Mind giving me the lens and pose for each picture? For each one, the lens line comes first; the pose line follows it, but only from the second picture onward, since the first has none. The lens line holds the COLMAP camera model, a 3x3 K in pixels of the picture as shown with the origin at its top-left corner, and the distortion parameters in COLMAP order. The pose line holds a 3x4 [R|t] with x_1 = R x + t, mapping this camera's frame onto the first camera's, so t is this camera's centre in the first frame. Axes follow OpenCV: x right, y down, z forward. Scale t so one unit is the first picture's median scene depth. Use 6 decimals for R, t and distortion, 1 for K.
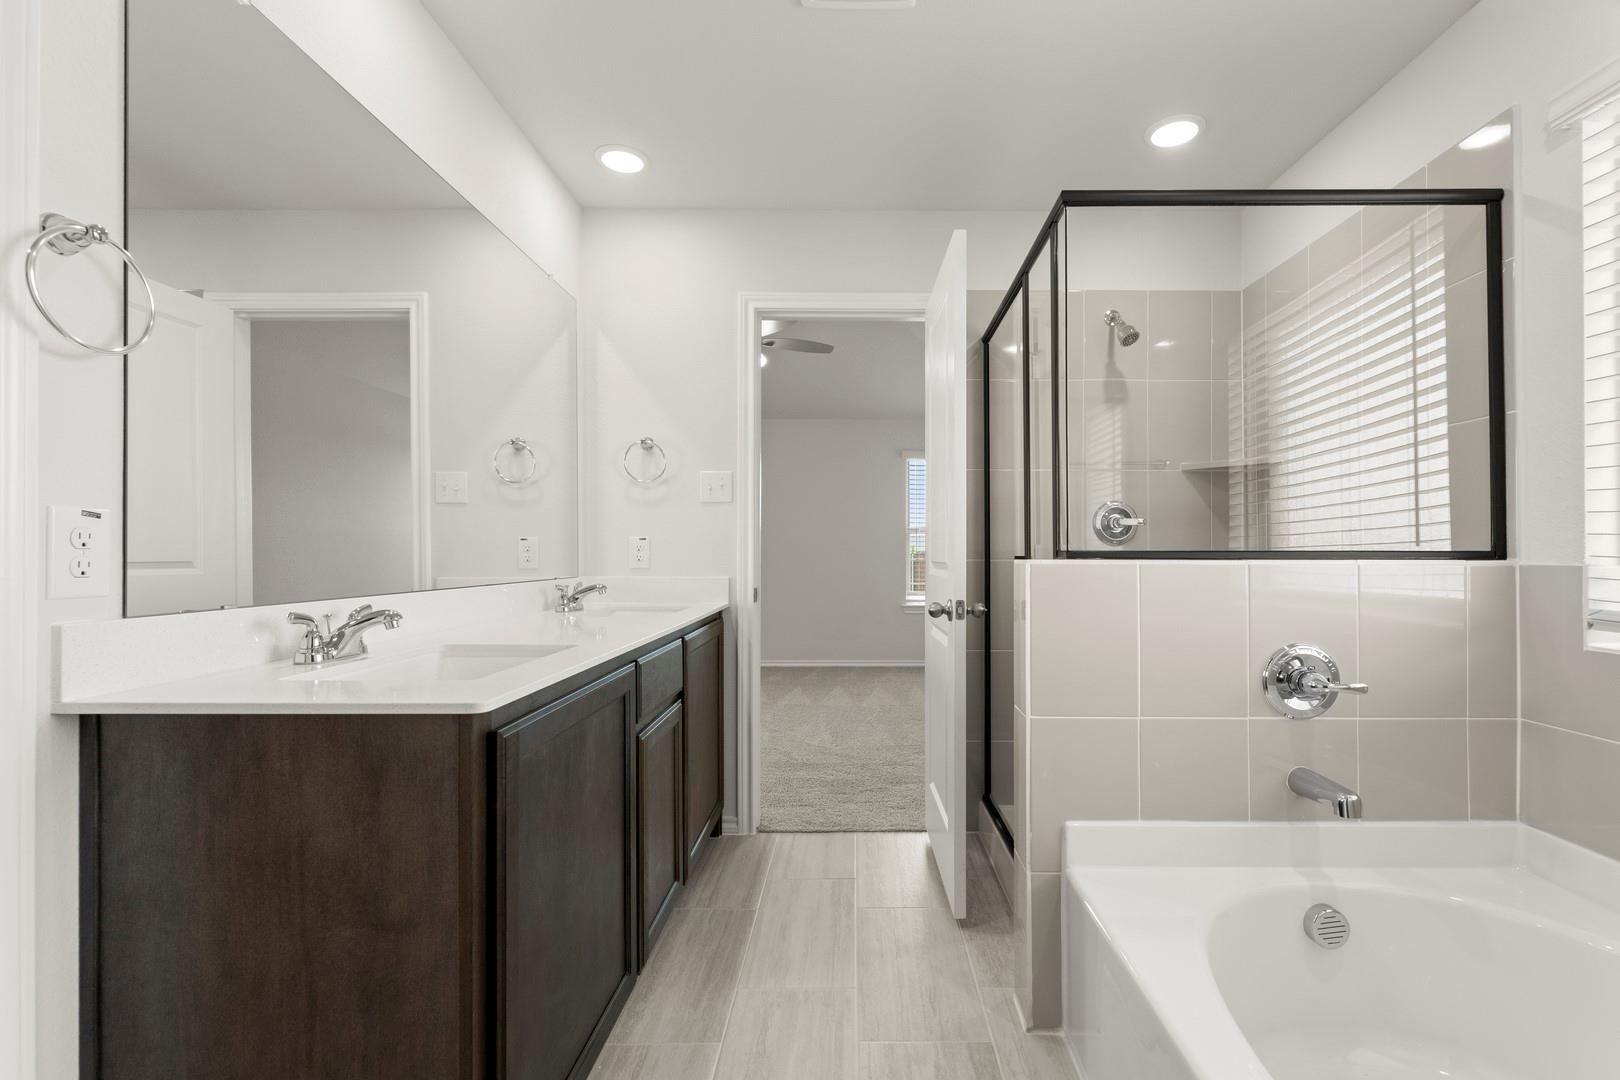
lens RADIAL K [[687.0, 0, 858.5], [0, 687.0, 538.7], [0, 0, 1]] dist [0.000436, -0.000672]
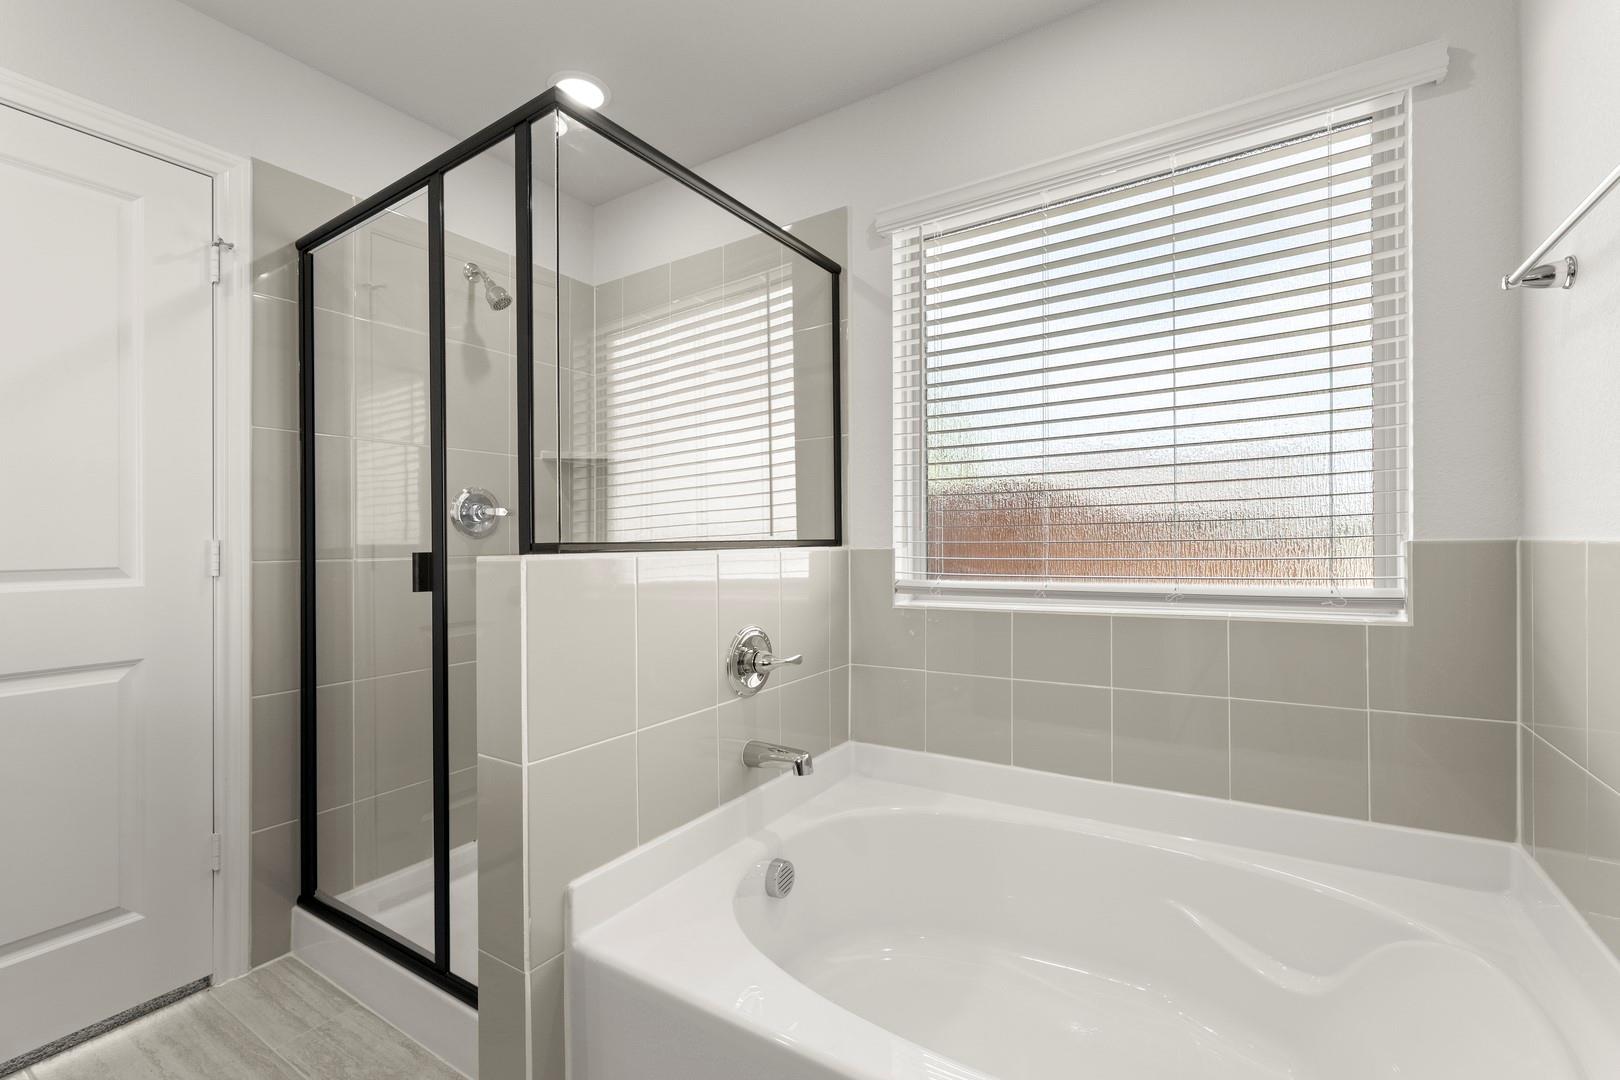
lens RADIAL K [[687.0, 0, 783.5], [0, 687.0, 534.8], [0, 0, 1]] dist [0.000436, -0.000672]
pose [[0.555123, -0.000531, 0.831768, -0.222050], [0.000147, 1.000000, 0.000540, 0.008509], [-0.831768, -0.000178, 0.555123, 0.354586]]
